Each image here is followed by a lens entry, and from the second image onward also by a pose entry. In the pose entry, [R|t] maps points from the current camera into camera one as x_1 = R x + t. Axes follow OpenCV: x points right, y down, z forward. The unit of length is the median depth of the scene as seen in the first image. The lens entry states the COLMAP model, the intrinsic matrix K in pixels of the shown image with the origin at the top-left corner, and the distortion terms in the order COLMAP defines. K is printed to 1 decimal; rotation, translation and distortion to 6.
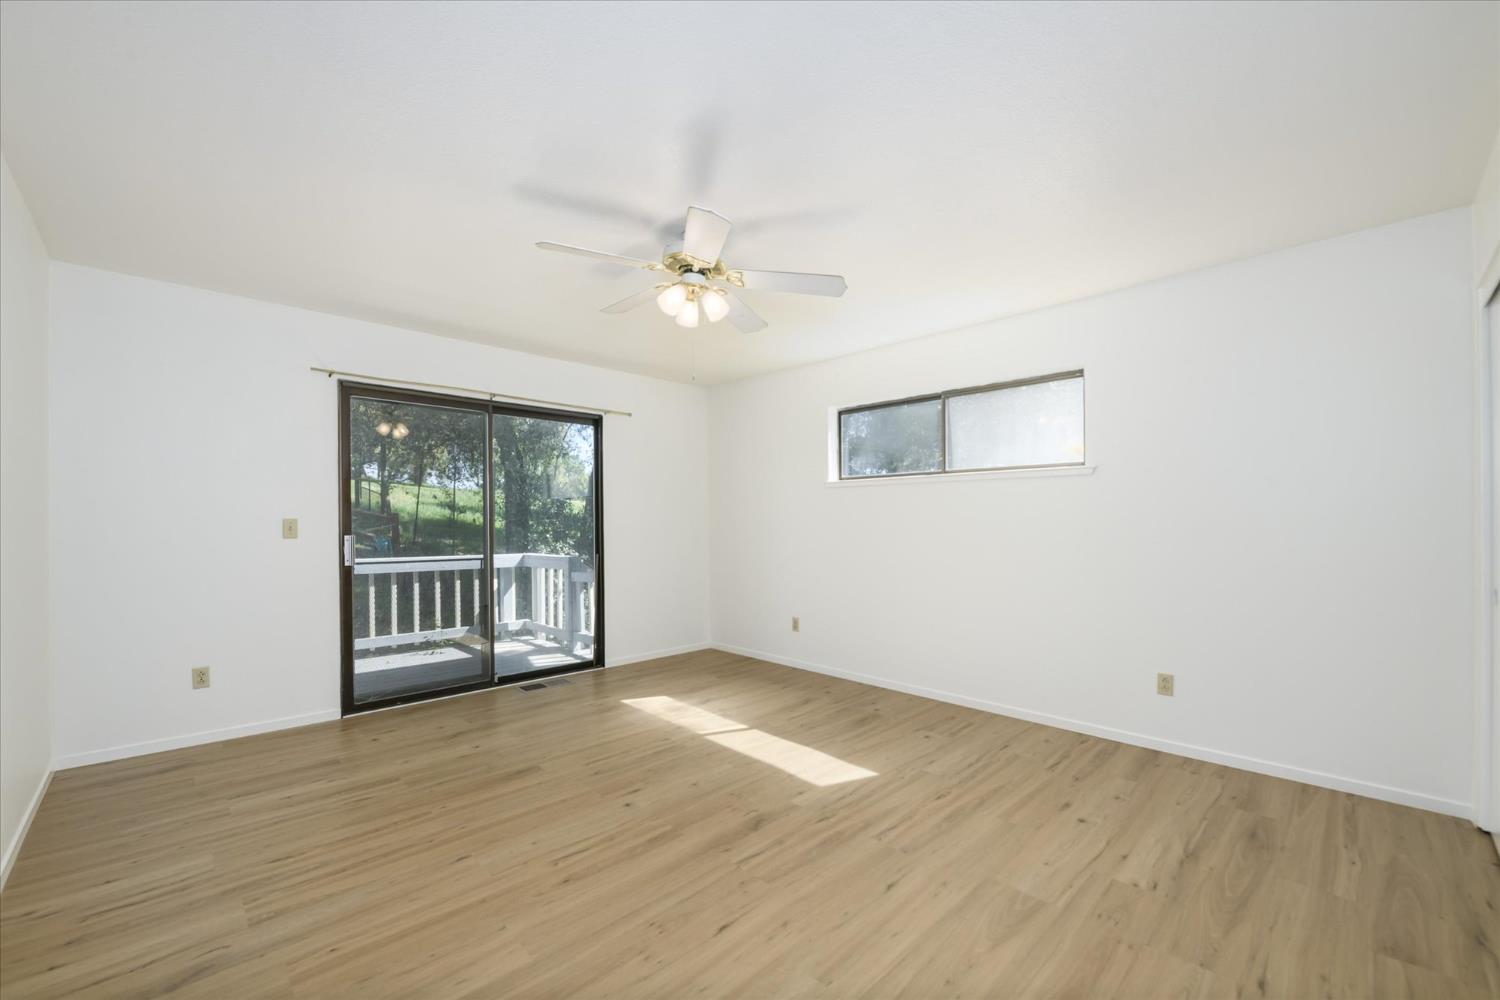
lens RADIAL K [[600.2, 0, 744.7], [0, 600.2, 503.5], [0, 0, 1]] dist [-0.007533, -0.004294]
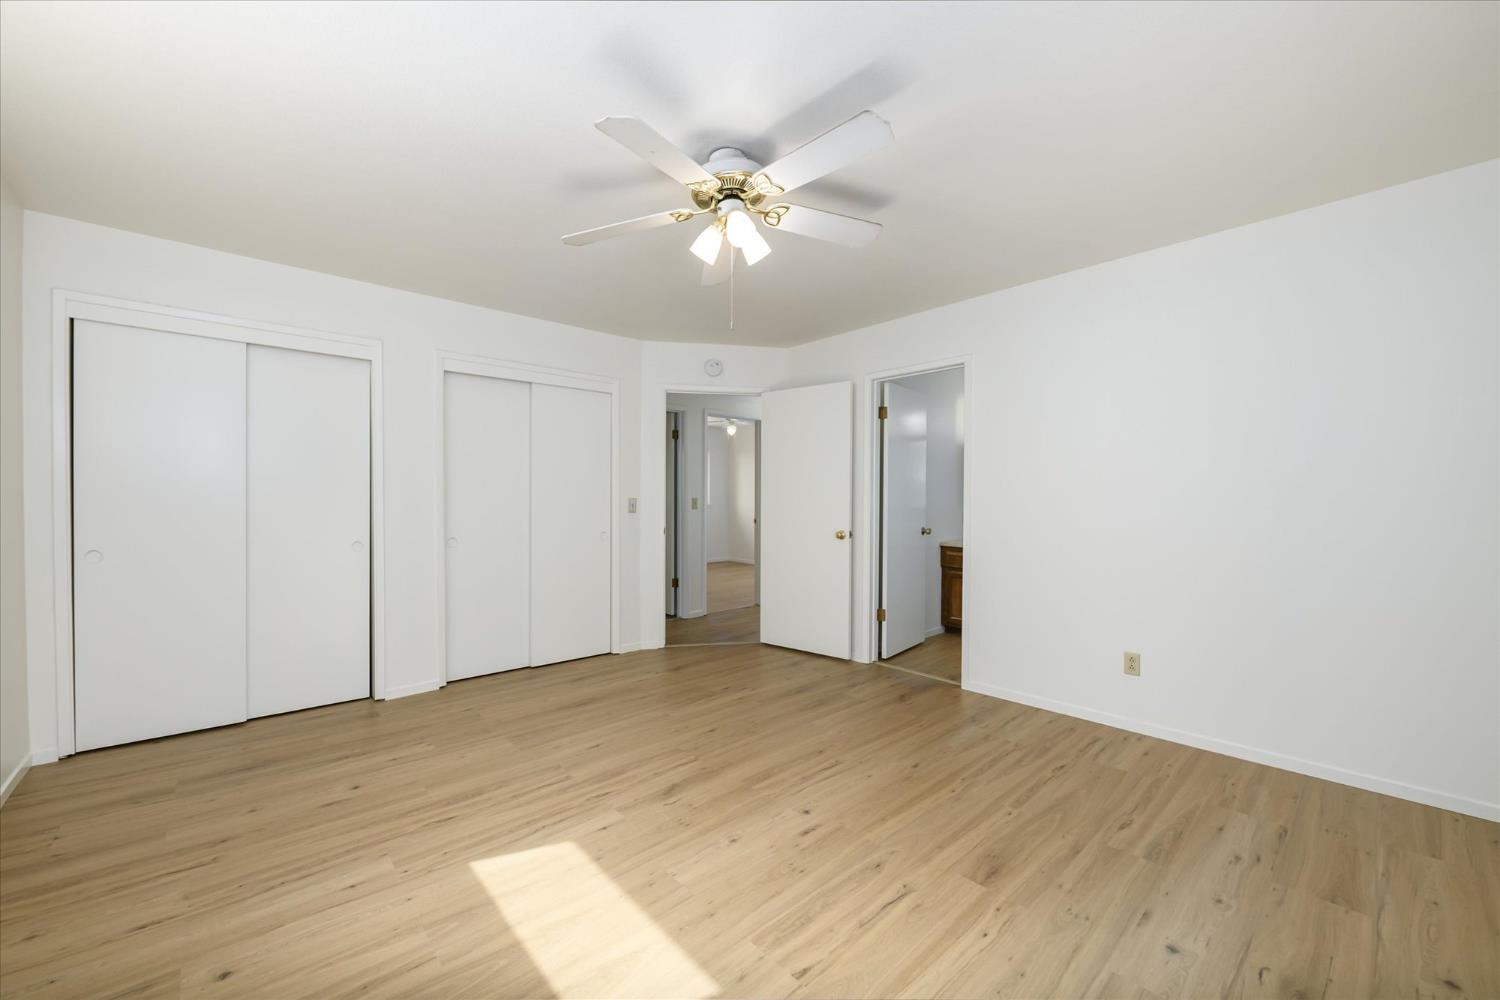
lens RADIAL K [[600.2, 0, 744.7], [0, 600.2, 503.5], [0, 0, 1]] dist [-0.007533, -0.004294]
pose [[-0.999119, -0.002584, 0.041894, -0.142494], [-0.003408, 0.999802, -0.019610, 0.058364], [-0.041835, -0.019736, -0.998930, 1.951152]]
